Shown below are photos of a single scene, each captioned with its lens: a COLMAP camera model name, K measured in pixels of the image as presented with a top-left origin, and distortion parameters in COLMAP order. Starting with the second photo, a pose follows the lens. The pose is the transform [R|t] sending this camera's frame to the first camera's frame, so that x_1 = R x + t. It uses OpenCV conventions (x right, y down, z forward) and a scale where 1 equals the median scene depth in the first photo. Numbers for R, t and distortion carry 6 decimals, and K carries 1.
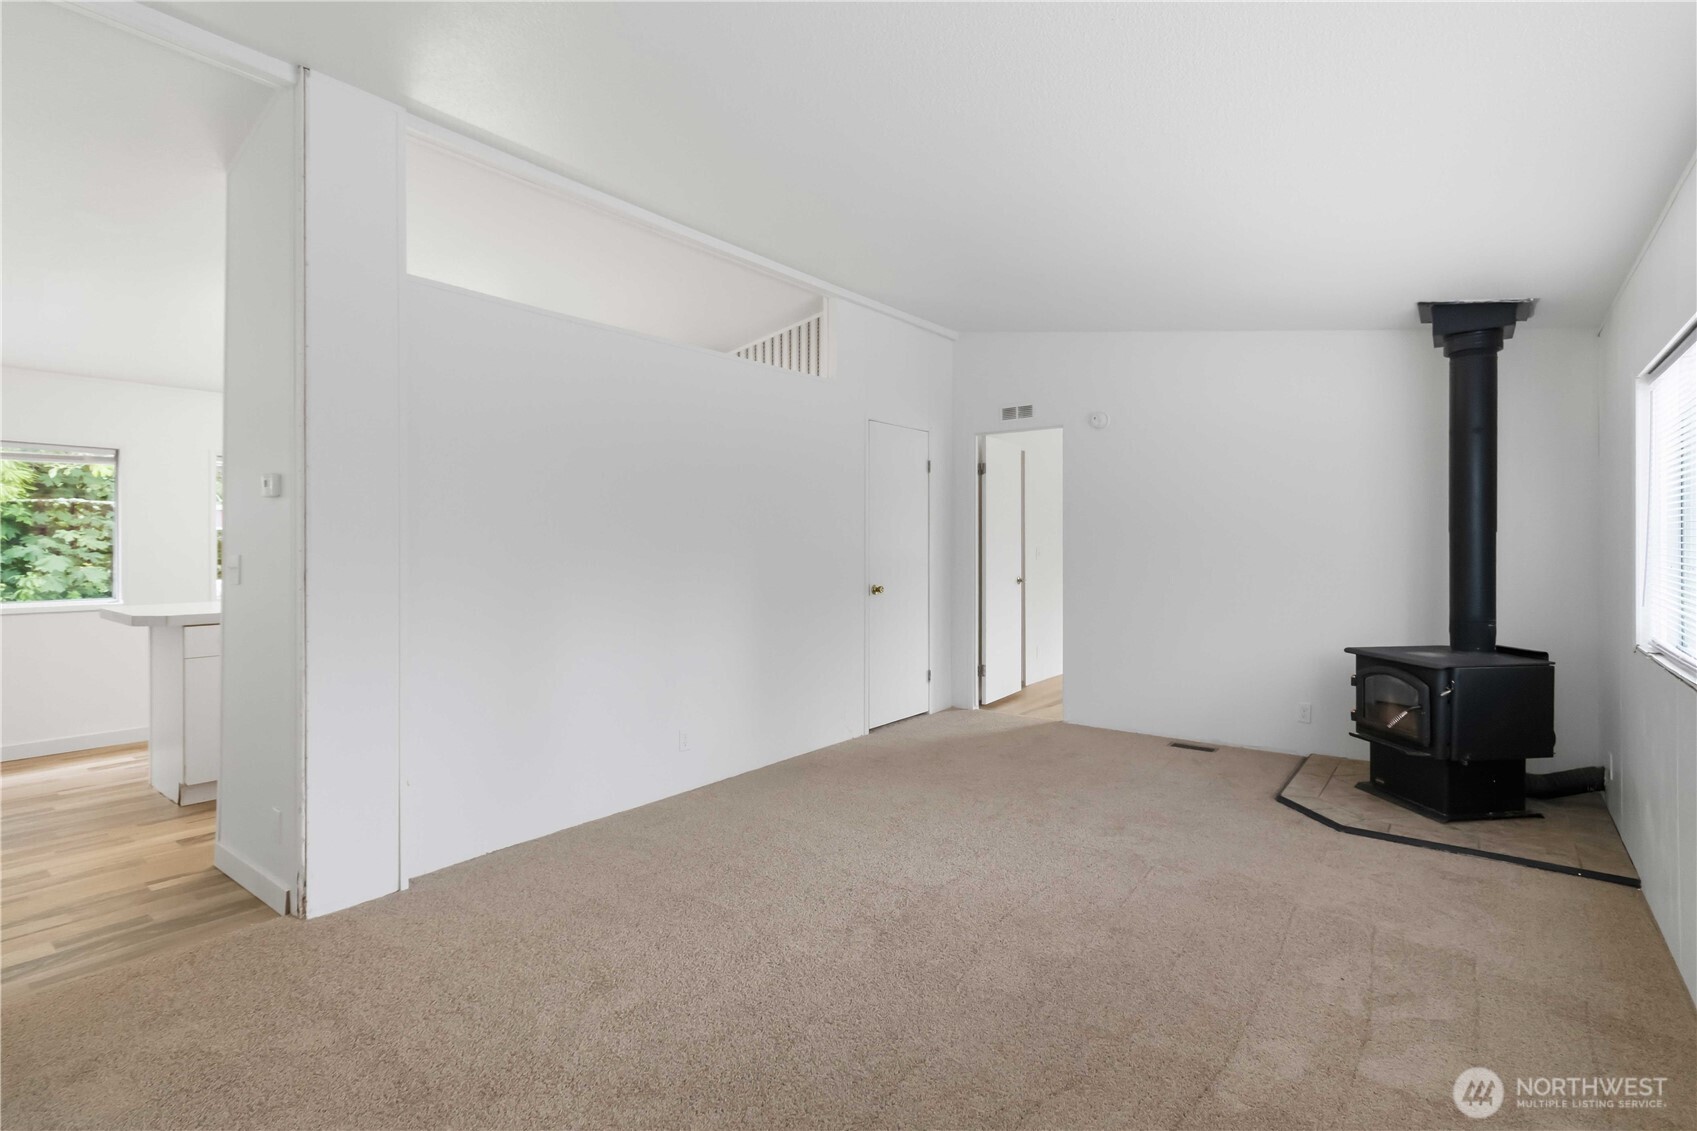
lens RADIAL K [[804.6, 0, 876.1], [0, 804.6, 556.7], [0, 0, 1]] dist [0.000877, 0.000168]
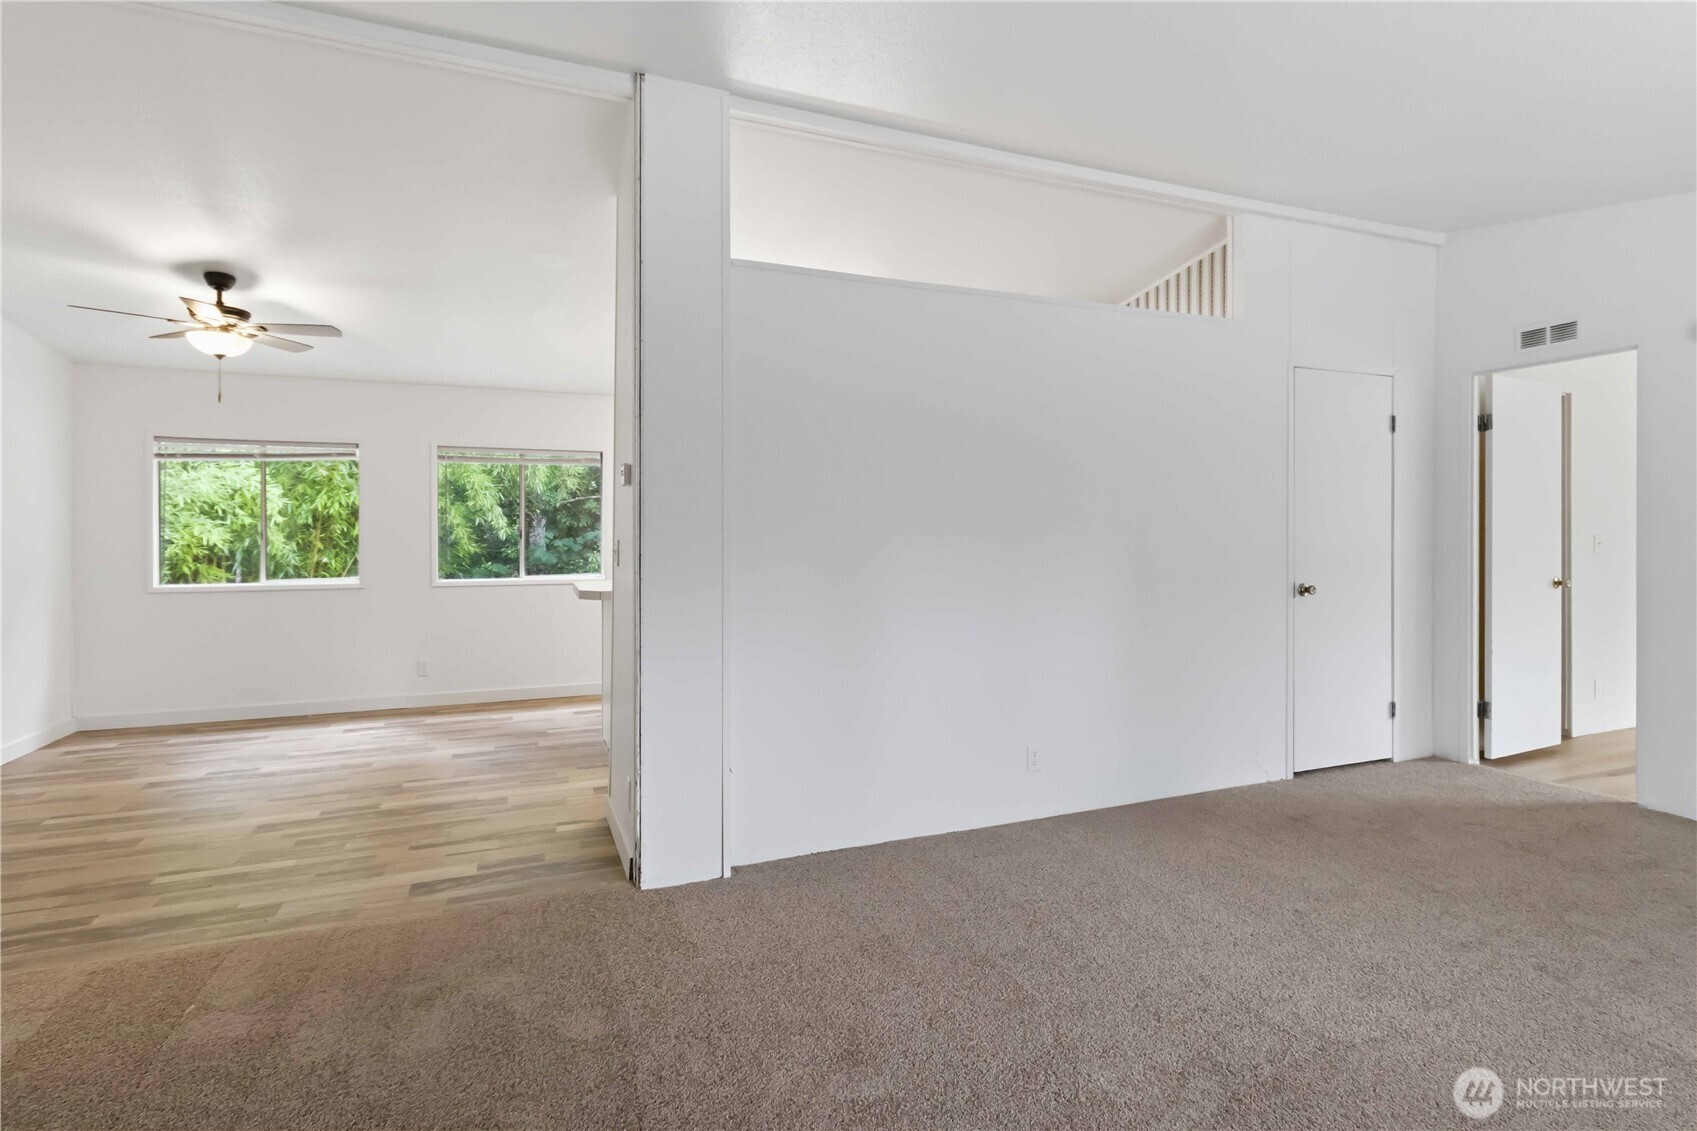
lens RADIAL K [[841.7, 0, 858.5], [0, 841.7, 538.8], [0, 0, 1]] dist [0.002904, 0.000940]
pose [[0.857629, 0.005125, -0.514243, 0.076015], [-0.007458, 0.999969, -0.002472, -0.003292], [0.514215, 0.005955, 0.857641, 0.163715]]
